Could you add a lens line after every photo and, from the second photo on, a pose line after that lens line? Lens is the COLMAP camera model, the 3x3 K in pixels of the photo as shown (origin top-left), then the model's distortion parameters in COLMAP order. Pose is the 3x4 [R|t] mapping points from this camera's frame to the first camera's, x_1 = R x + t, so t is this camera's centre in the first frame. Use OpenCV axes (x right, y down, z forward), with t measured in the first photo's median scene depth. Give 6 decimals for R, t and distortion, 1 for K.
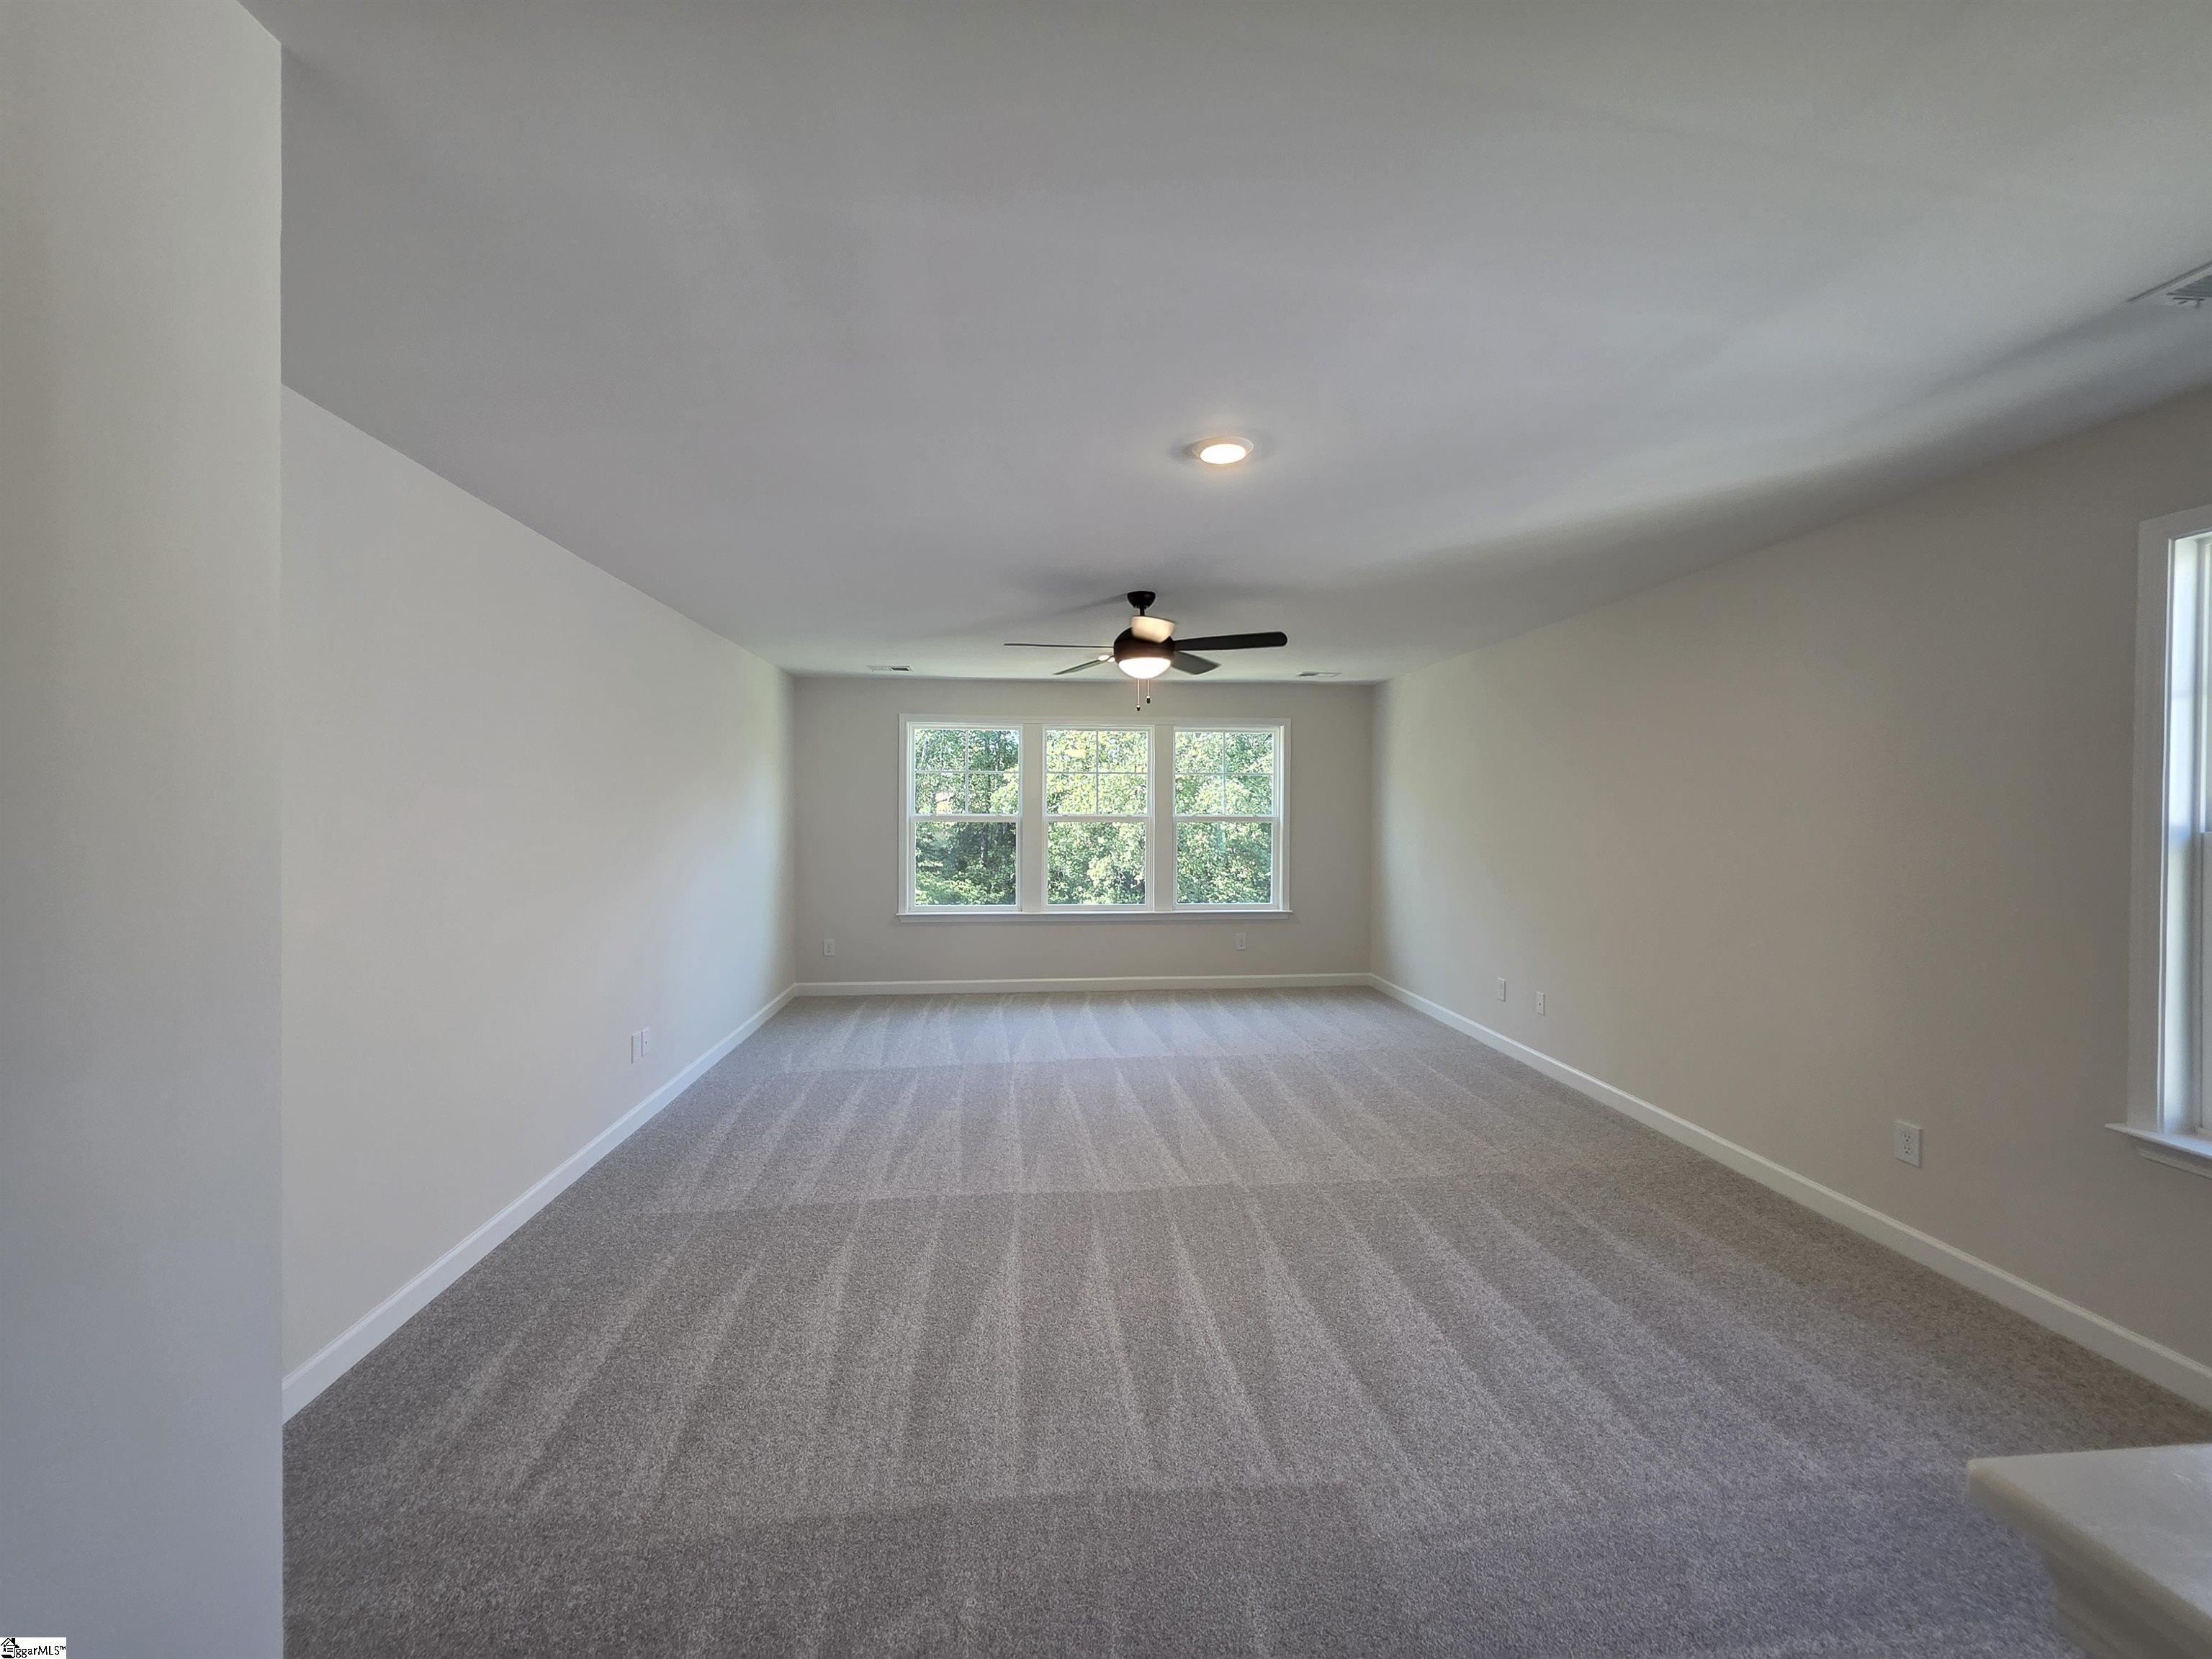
lens RADIAL K [[883.5, 0, 1103.1], [0, 883.5, 822.1], [0, 0, 1]] dist [-0.001295, -0.000118]
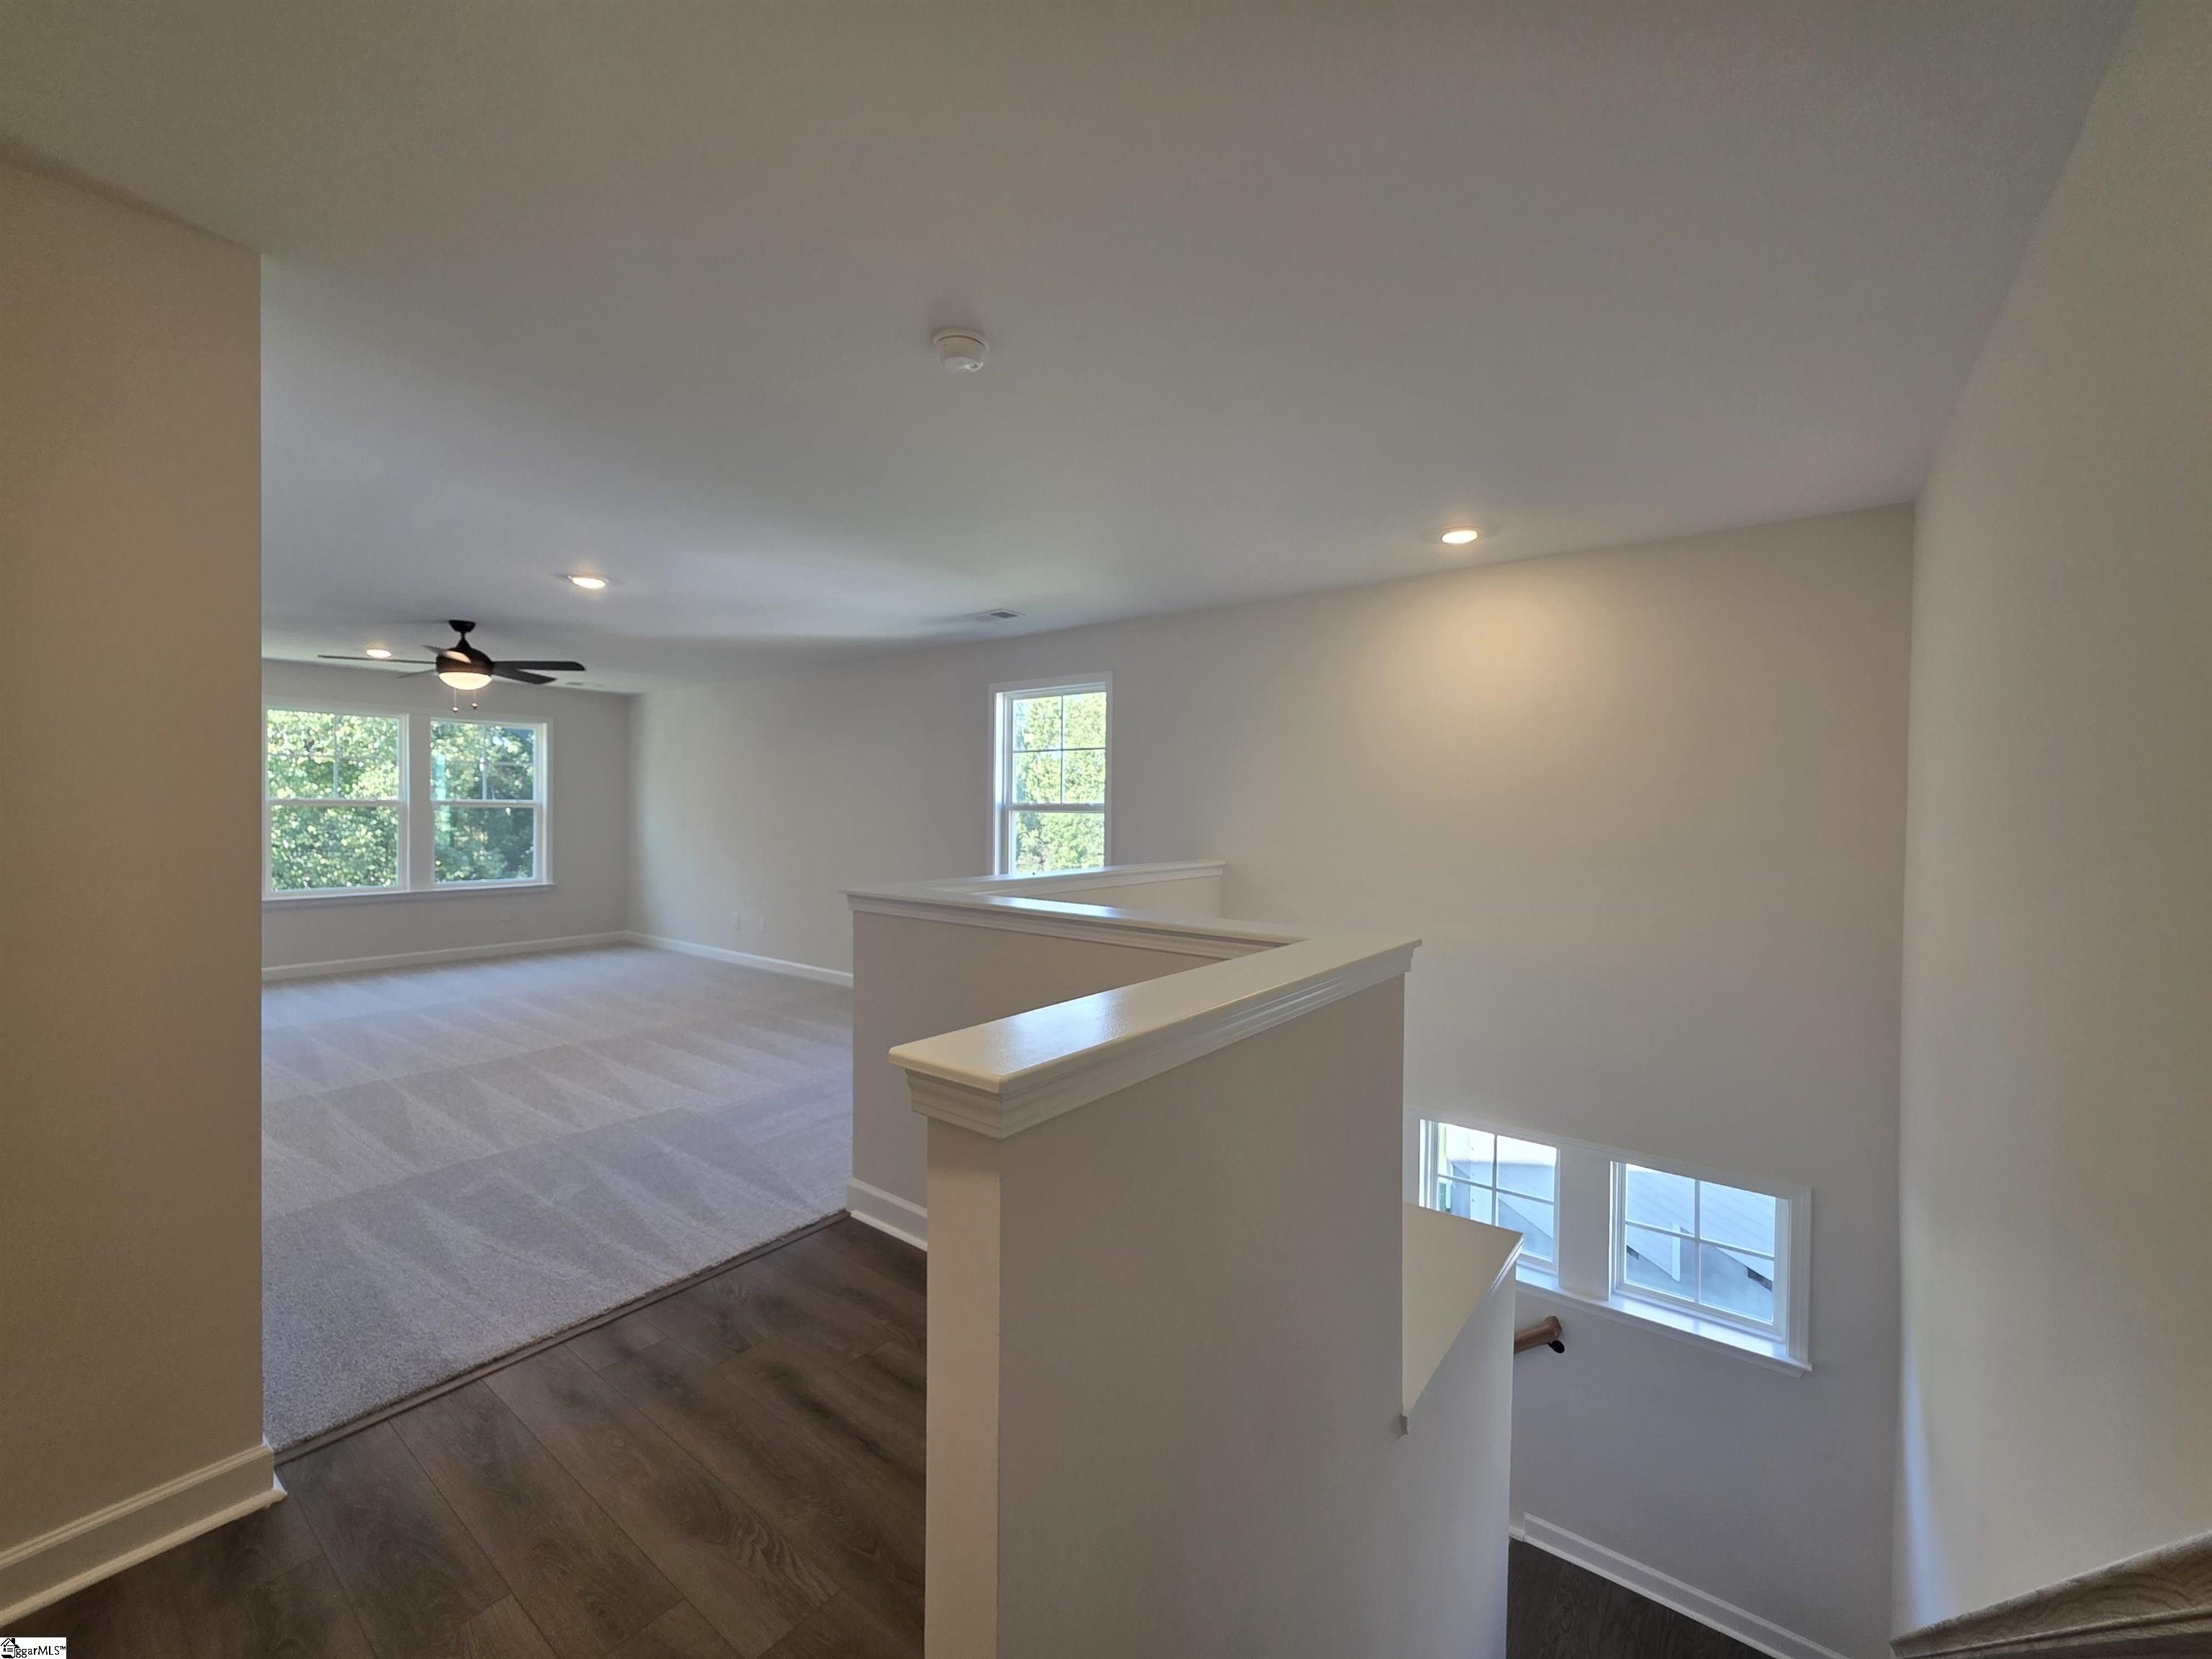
lens RADIAL K [[883.5, 0, 1103.1], [0, 883.5, 822.1], [0, 0, 1]] dist [-0.001295, -0.000118]
pose [[0.670205, -0.006532, 0.742148, -0.291122], [0.002508, 0.999975, 0.006537, 0.025760], [-0.742172, -0.002520, 0.670205, -0.554584]]
